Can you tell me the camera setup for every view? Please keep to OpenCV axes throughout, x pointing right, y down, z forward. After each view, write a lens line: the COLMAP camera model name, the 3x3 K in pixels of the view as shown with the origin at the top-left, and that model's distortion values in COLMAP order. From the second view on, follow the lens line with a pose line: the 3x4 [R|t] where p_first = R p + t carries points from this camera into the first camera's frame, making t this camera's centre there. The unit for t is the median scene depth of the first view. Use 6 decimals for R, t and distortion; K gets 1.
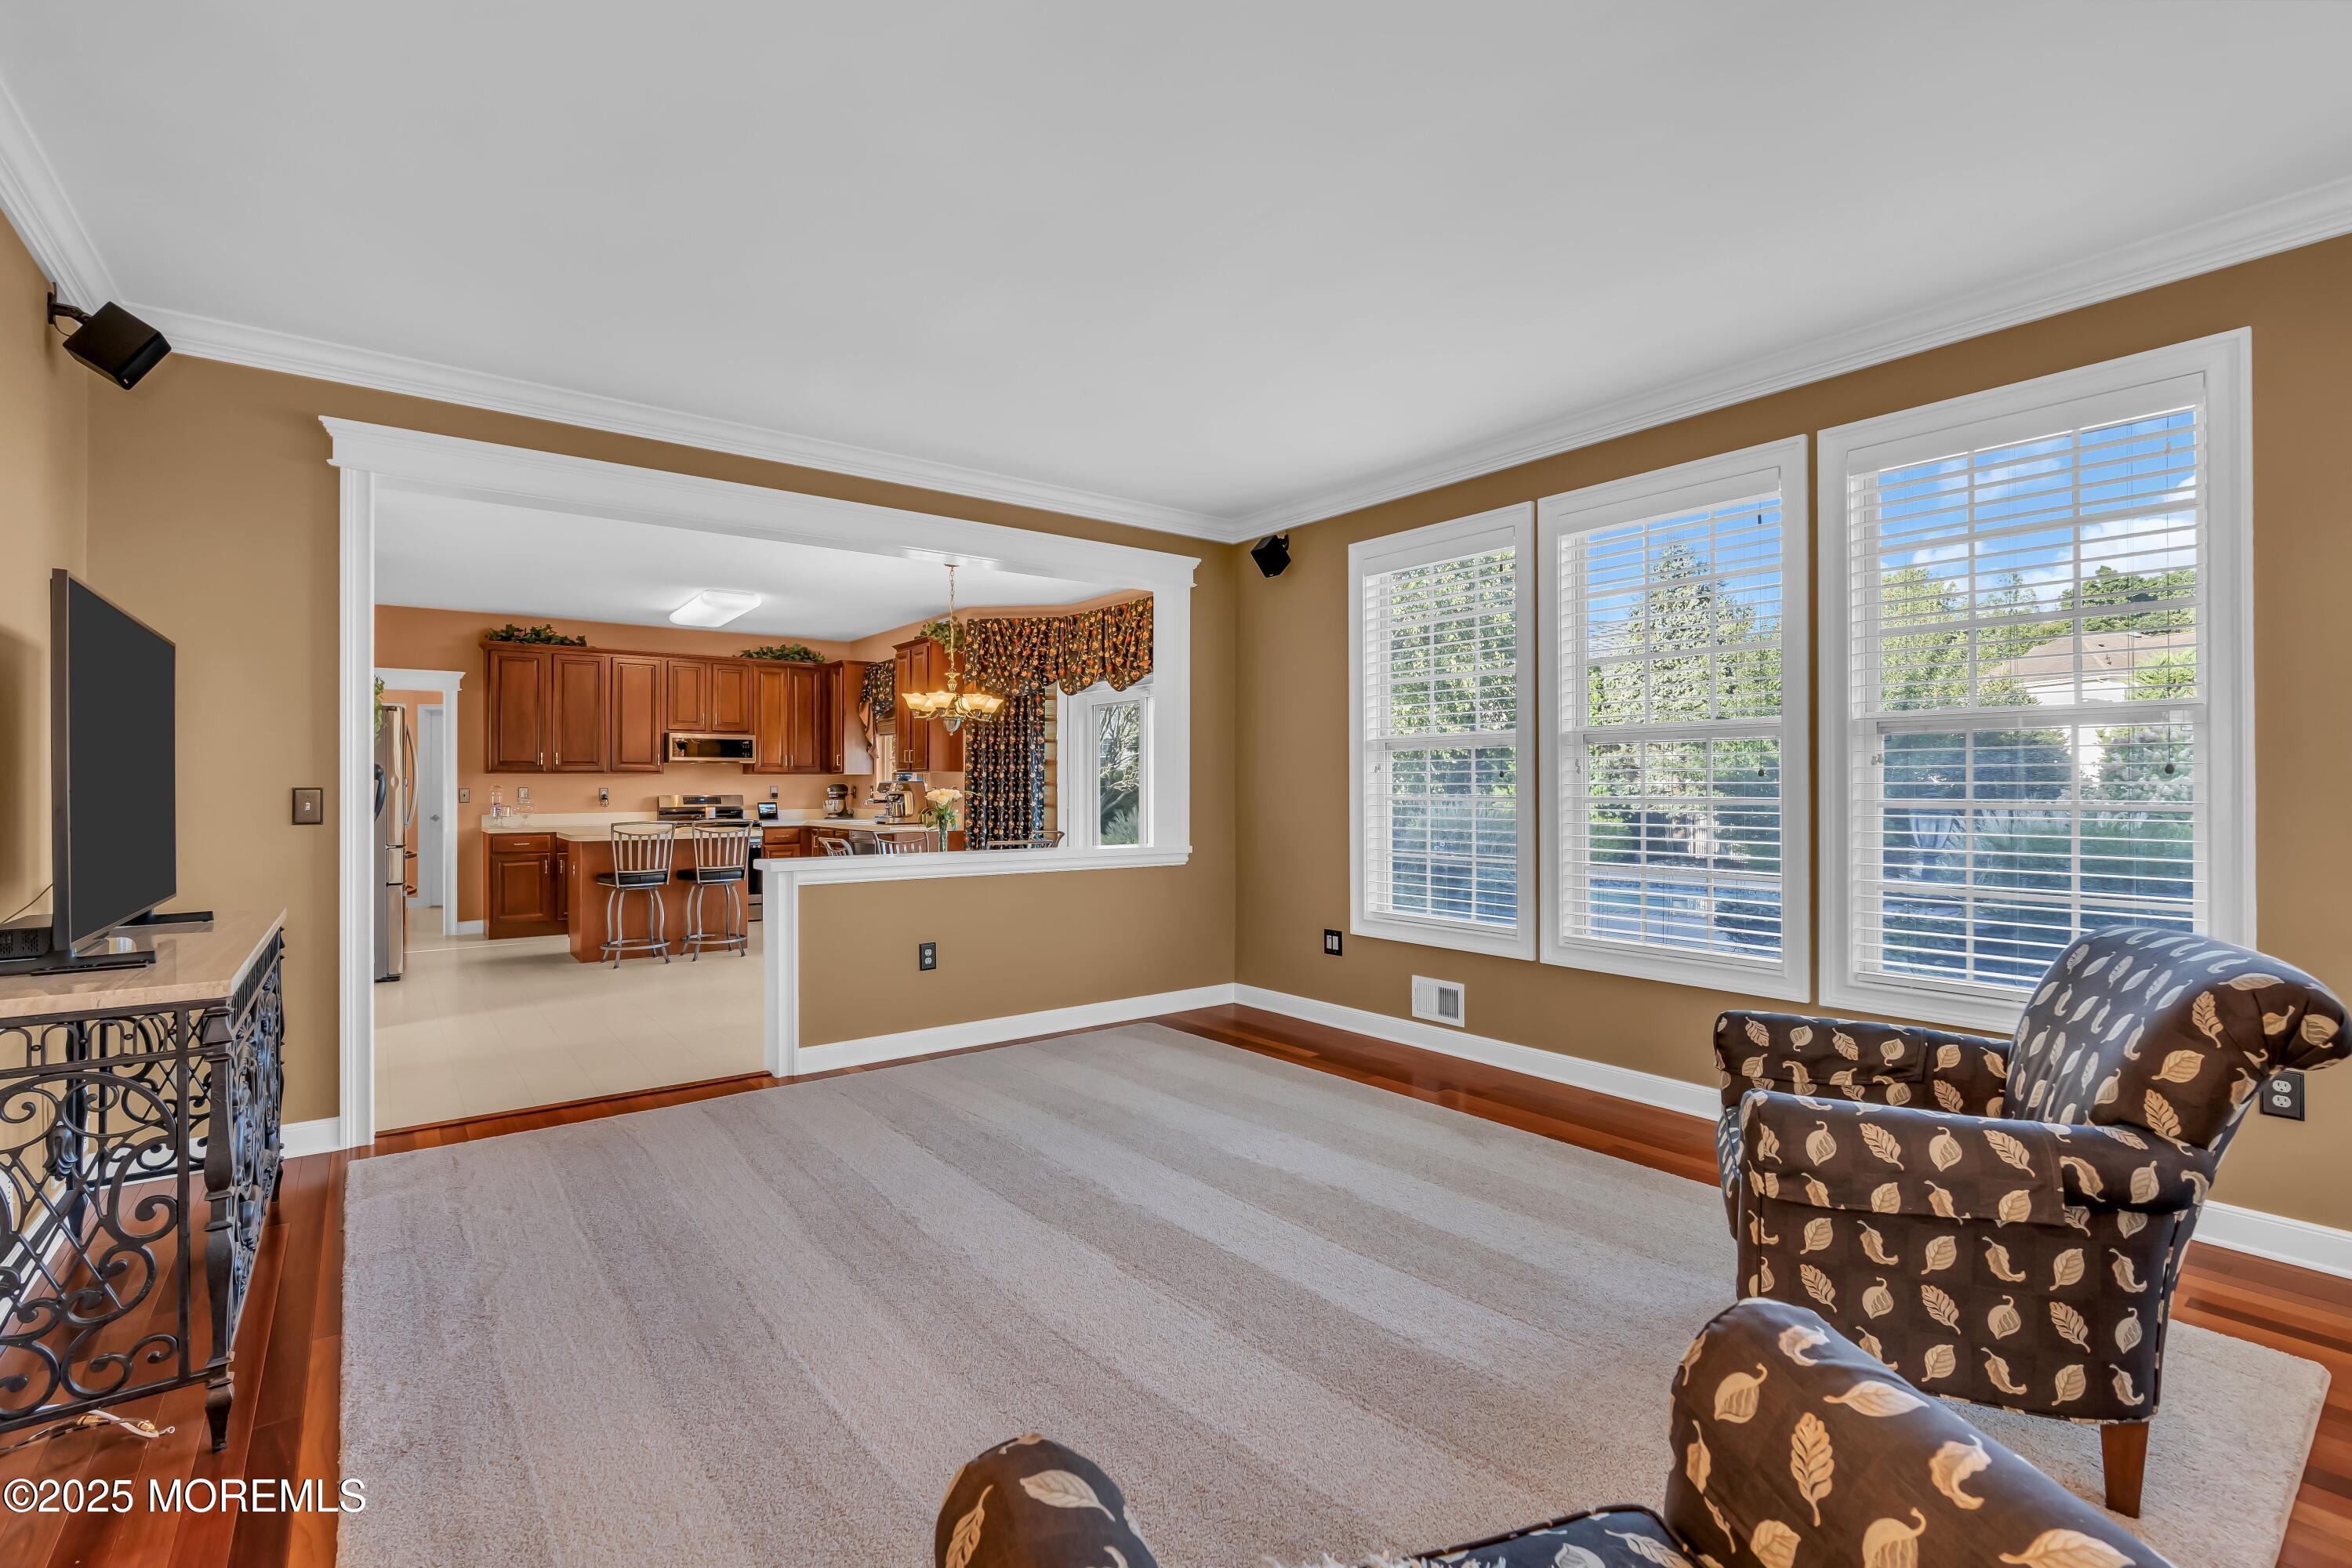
lens RADIAL K [[1065.1, 0, 1180.2], [0, 1065.1, 783.8], [0, 0, 1]] dist [-0.012026, 0.002981]
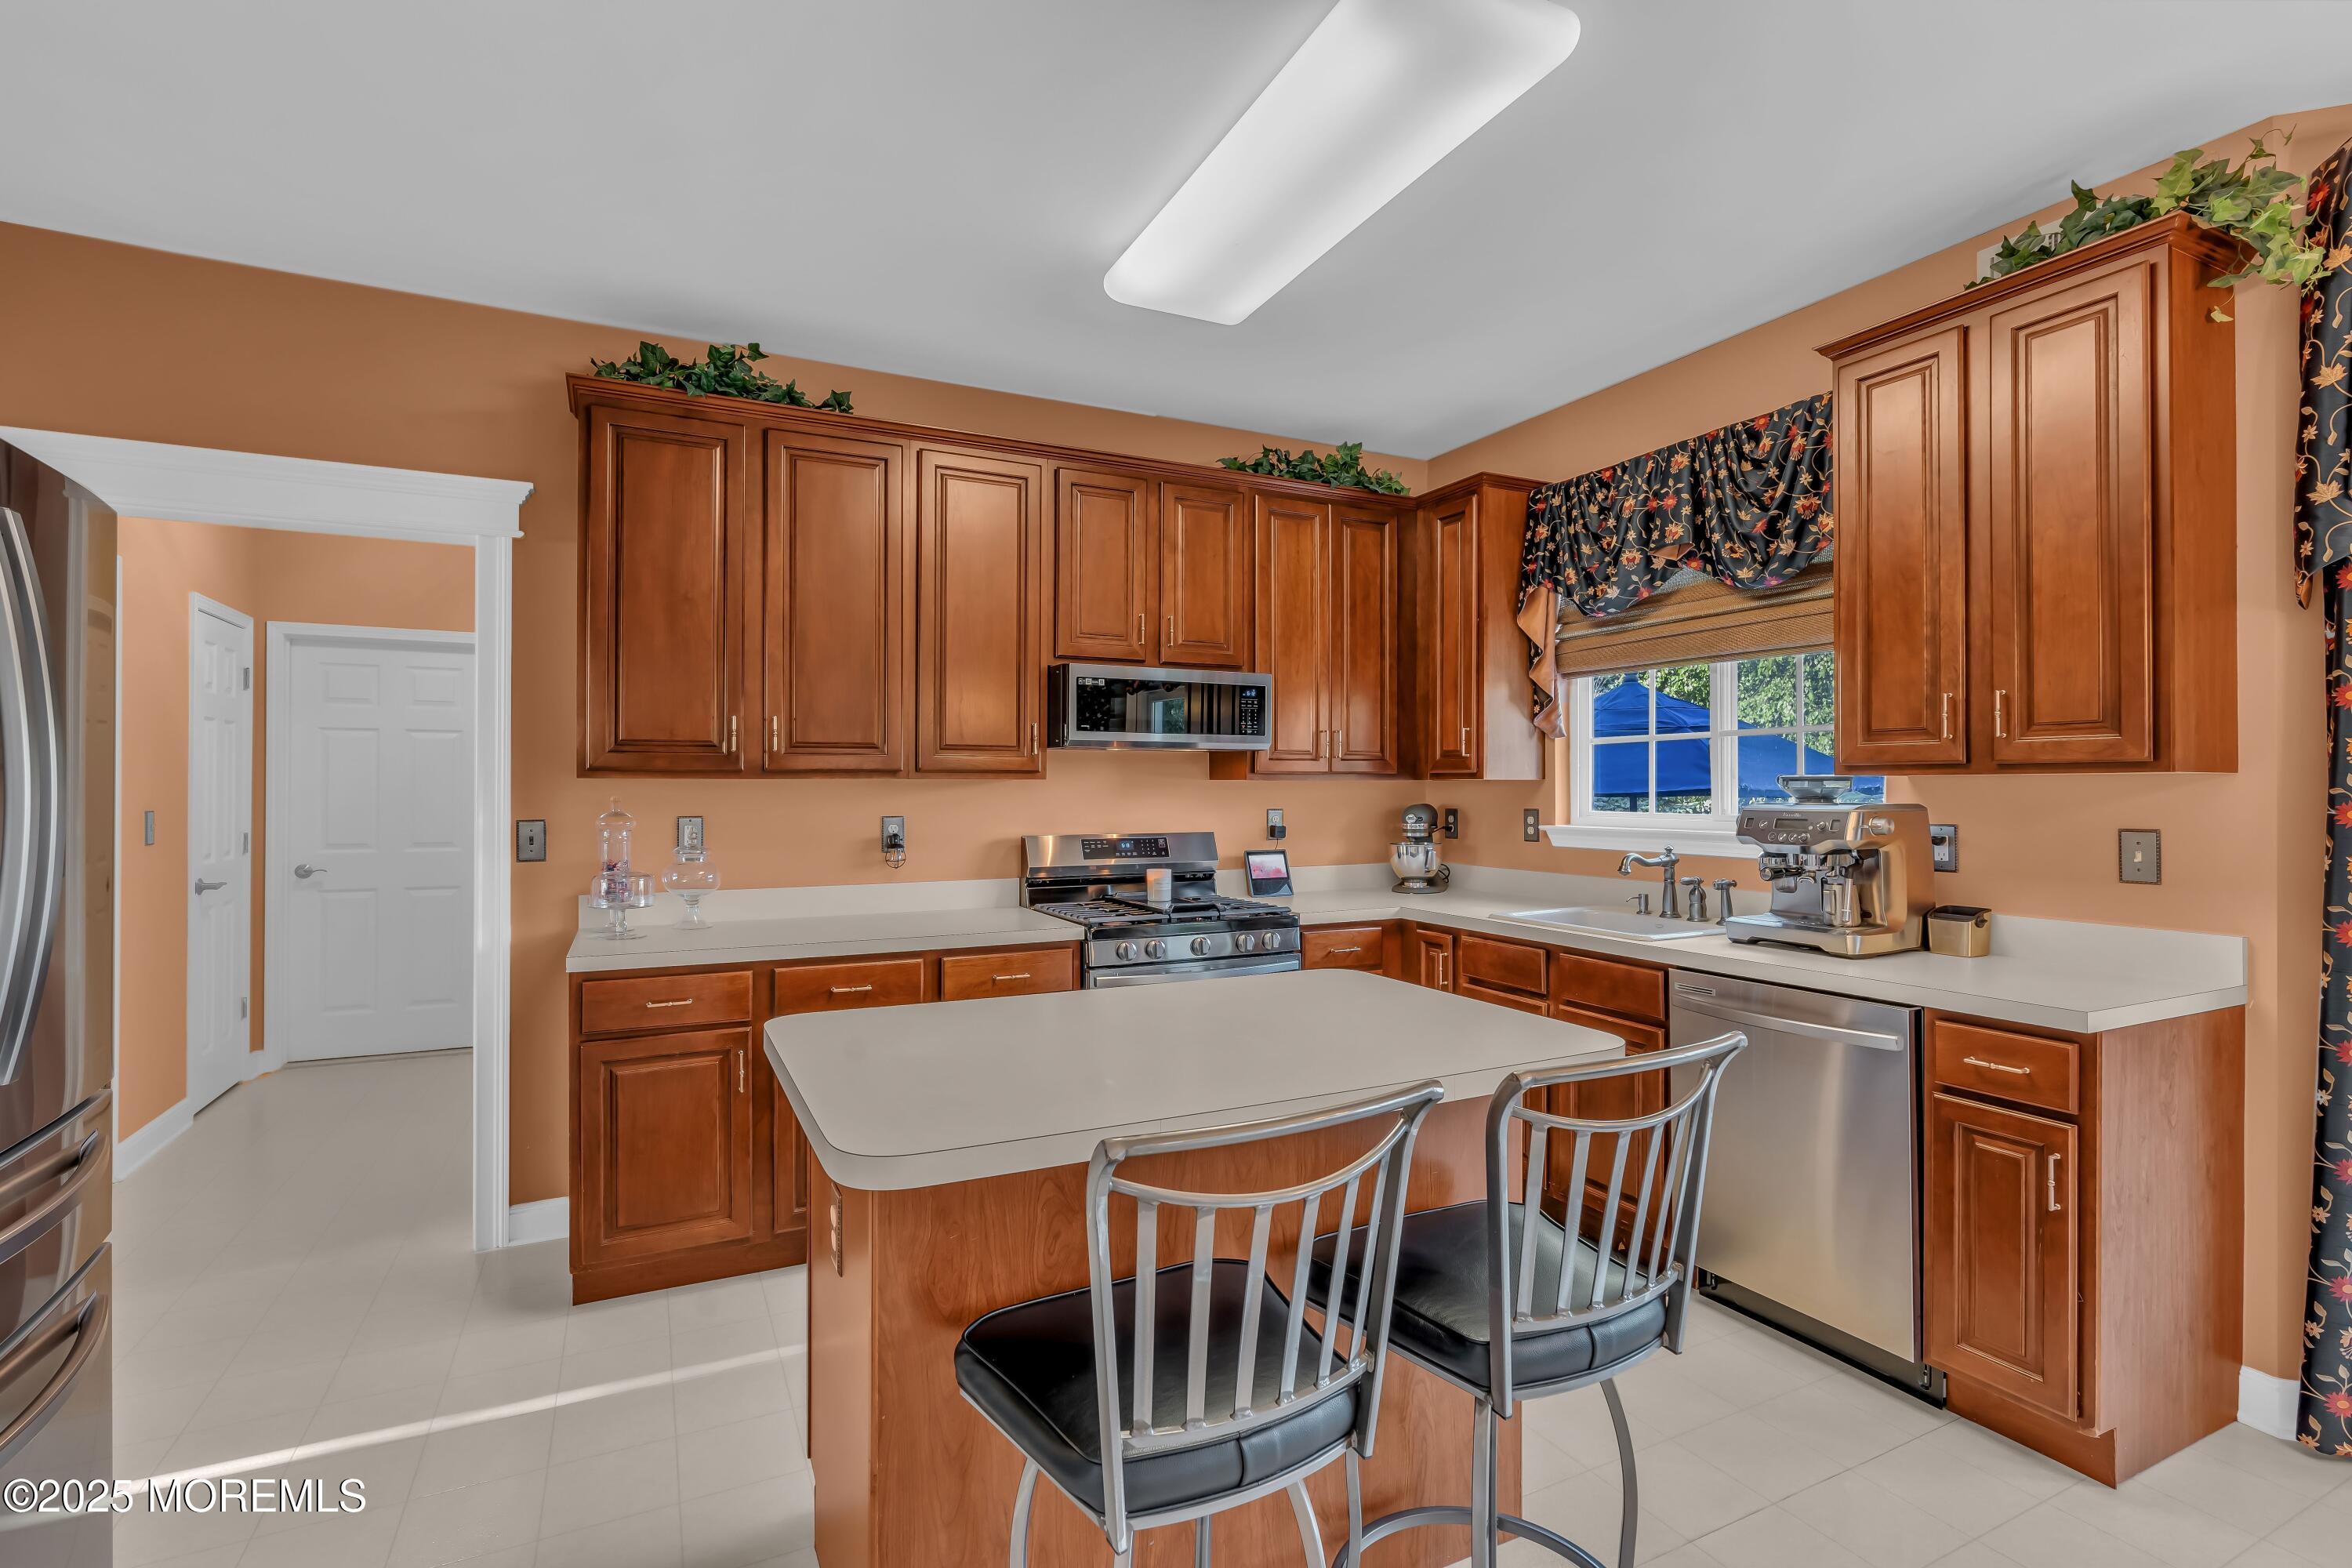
lens RADIAL K [[1065.1, 0, 1164.8], [0, 1065.1, 784.3], [0, 0, 1]] dist [-0.012026, 0.002981]
pose [[0.980267, 0.001241, -0.197676, -0.376478], [-0.002355, 0.999983, -0.005400, -0.005448], [0.197666, 0.005759, 0.980253, 0.654528]]
